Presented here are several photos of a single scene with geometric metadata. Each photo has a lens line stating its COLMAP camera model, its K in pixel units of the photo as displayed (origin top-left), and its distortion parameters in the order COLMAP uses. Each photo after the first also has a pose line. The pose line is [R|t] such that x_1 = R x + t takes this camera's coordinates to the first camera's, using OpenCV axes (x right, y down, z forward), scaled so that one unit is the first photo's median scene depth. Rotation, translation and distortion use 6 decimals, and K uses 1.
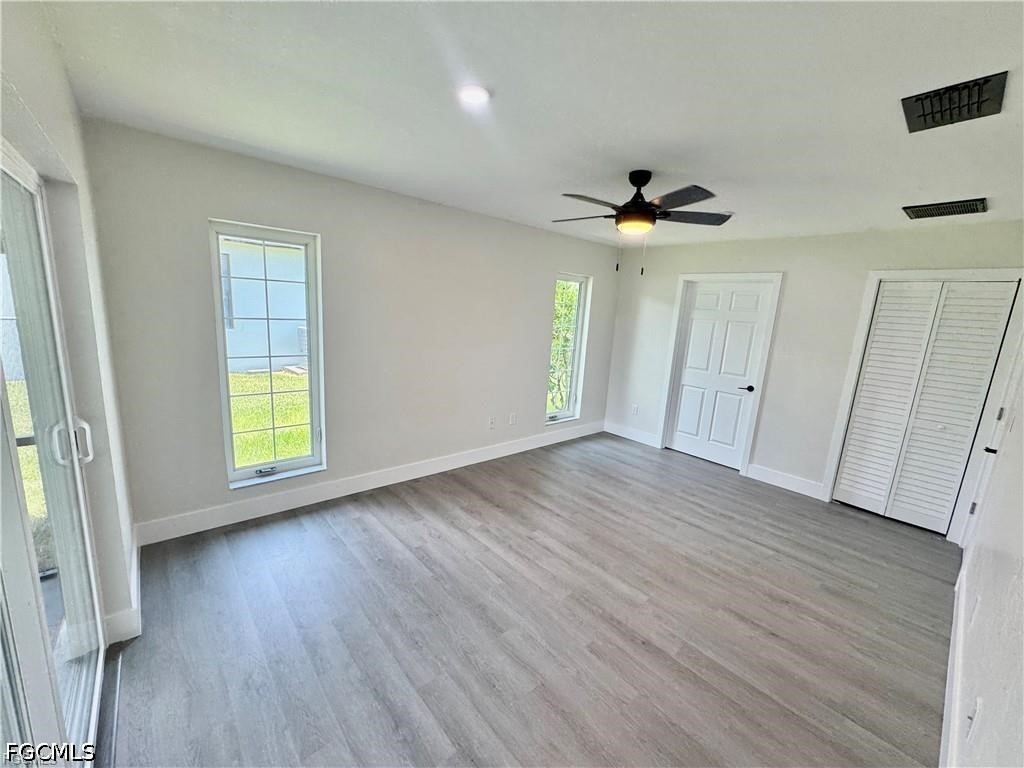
lens RADIAL K [[410.5, 0, 516.7], [0, 410.5, 385.8], [0, 0, 1]] dist [-0.011823, 0.000207]
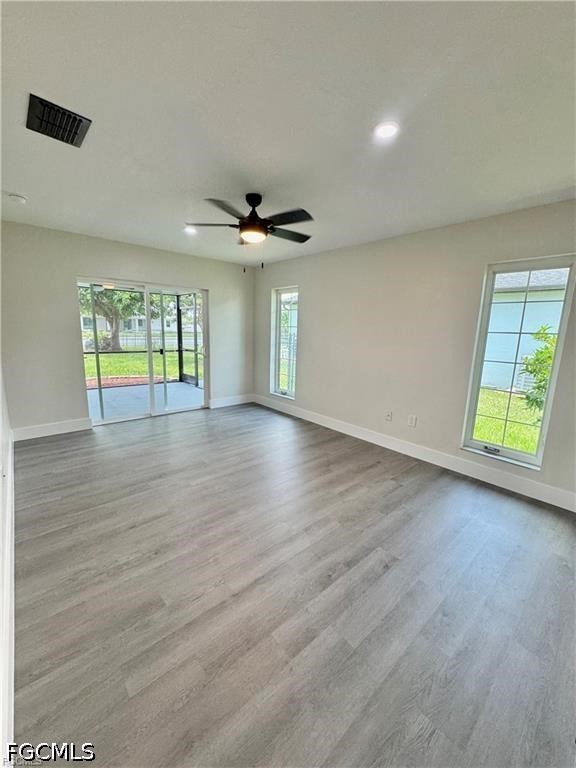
lens RADIAL K [[307.9, 0, 288.1], [0, 307.9, 383.7], [0, 0, 1]] dist [-0.011823, 0.000207]
pose [[-0.002084, 0.118914, -0.992902, 1.155433], [-0.221232, 0.968247, 0.116425, -0.050099], [0.975219, 0.219904, 0.024290, 1.006715]]
